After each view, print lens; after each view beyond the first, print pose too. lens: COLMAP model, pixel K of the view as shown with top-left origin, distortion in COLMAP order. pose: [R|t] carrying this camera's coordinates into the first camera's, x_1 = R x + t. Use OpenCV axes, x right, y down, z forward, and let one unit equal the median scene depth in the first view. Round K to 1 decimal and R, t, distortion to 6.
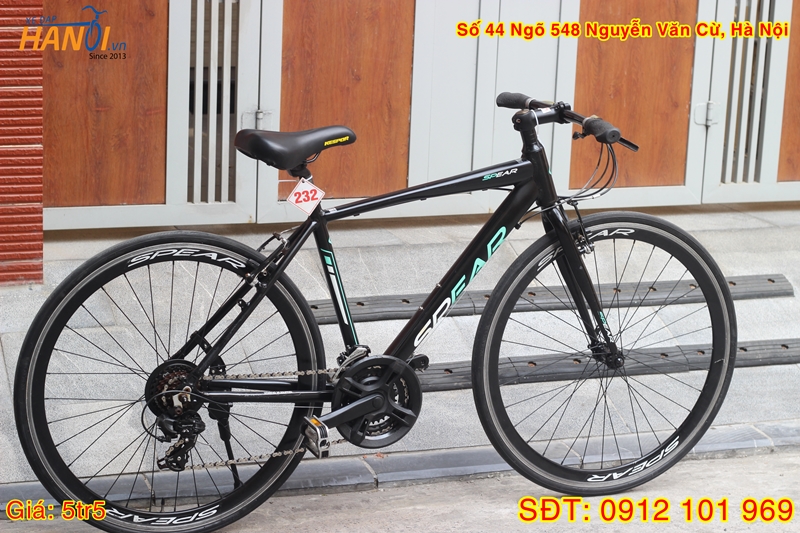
lens RADIAL K [[1906.1, 0, 399.8], [0, 1906.1, 265.0], [0, 0, 1]] dist [-0.115185, 0.000000]
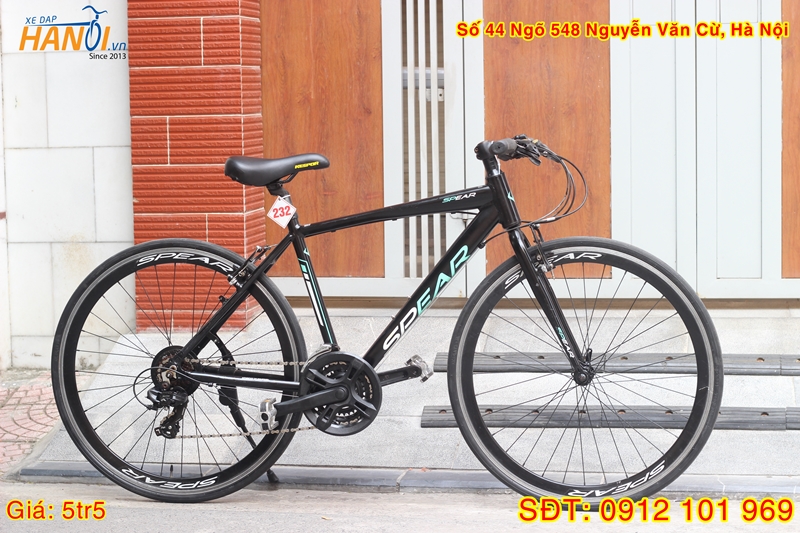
lens RADIAL K [[1906.1, 0, 399.0], [0, 1906.1, 266.4], [0, 0, 1]] dist [-0.115185, 0.000000]
pose [[0.854285, -0.009527, -0.519718, 0.603153], [-0.072348, 0.987921, -0.137031, 0.148134], [0.514746, 0.154664, 0.843277, 0.043719]]
